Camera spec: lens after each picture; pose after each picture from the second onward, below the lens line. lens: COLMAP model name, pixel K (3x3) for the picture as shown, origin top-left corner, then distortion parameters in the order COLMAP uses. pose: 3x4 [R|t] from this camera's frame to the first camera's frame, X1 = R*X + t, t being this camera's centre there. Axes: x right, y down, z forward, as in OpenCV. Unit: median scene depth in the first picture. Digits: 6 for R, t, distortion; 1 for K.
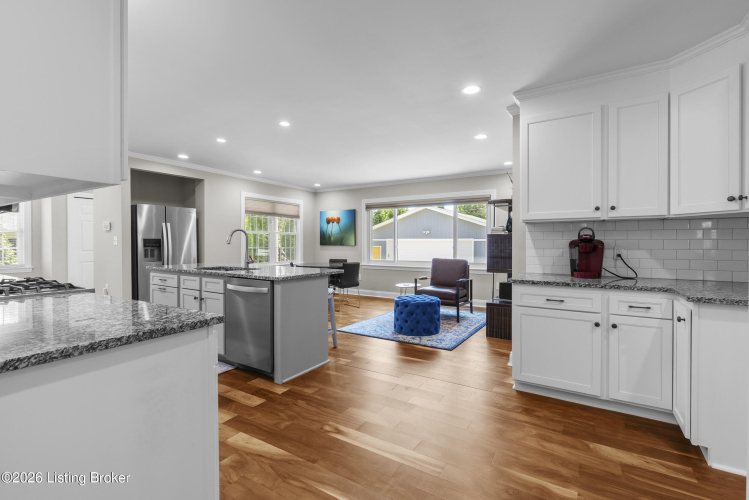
lens RADIAL K [[340.8, 0, 377.4], [0, 340.8, 245.7], [0, 0, 1]] dist [0.001089, 0.000266]
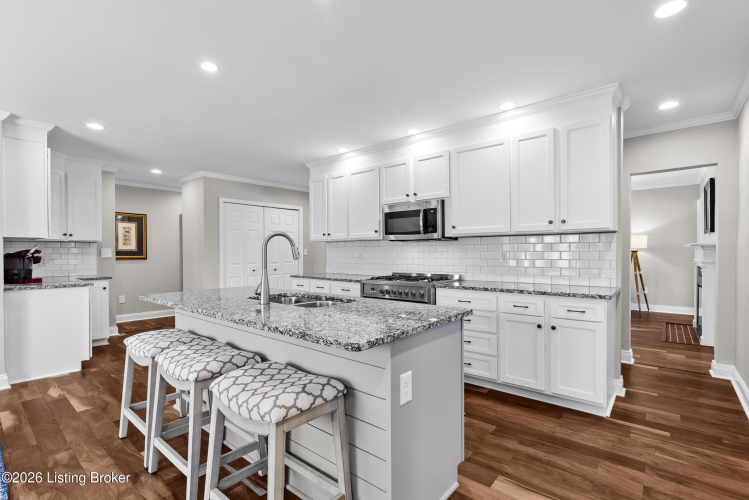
lens RADIAL K [[347.4, 0, 377.4], [0, 347.4, 247.9], [0, 0, 1]] dist [0.001570, 0.000171]
pose [[-0.988911, 0.005313, 0.148412, -0.350071], [0.005166, 0.999986, -0.001375, -0.011921], [-0.148417, -0.000593, -0.988925, 0.827112]]
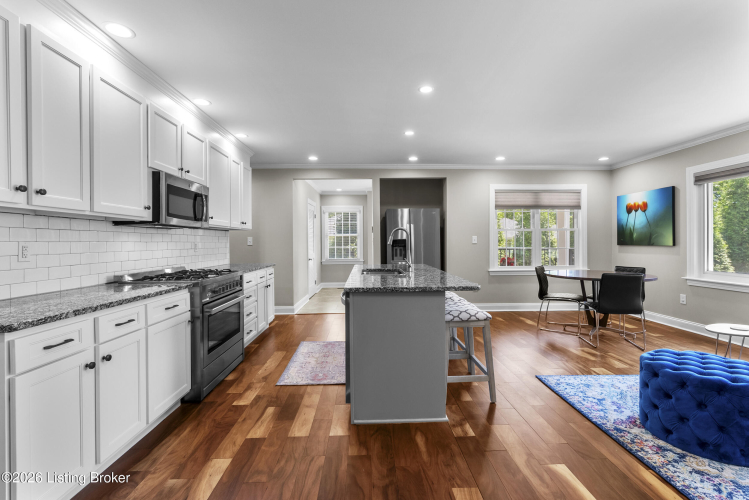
lens RADIAL K [[340.8, 0, 377.4], [0, 340.8, 245.7], [0, 0, 1]] dist [0.001089, 0.000266]
pose [[0.550138, 0.004139, -0.835063, 0.164173], [-0.001238, 0.999991, 0.004141, -0.003183], [0.835073, -0.001244, 0.550138, 0.250443]]
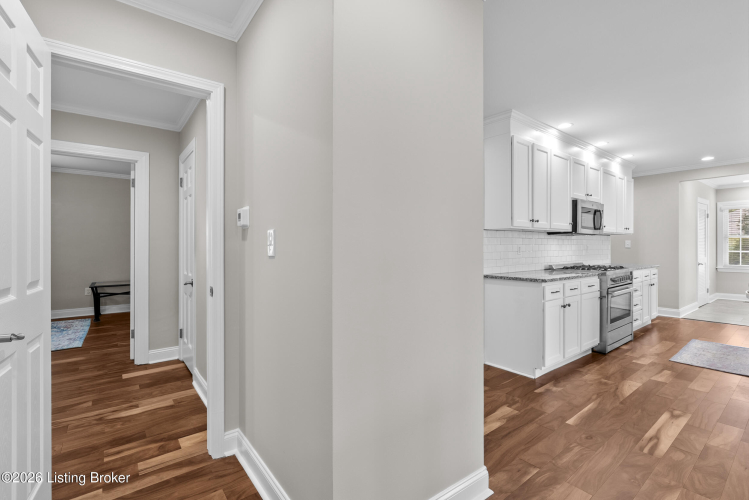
lens RADIAL K [[347.4, 0, 377.4], [0, 347.4, 247.9], [0, 0, 1]] dist [0.001570, 0.000171]
pose [[-0.341174, 0.003610, -0.939993, 0.389128], [-0.006067, 0.999963, 0.006042, -0.001967], [0.939981, 0.007764, -0.341139, 0.141234]]
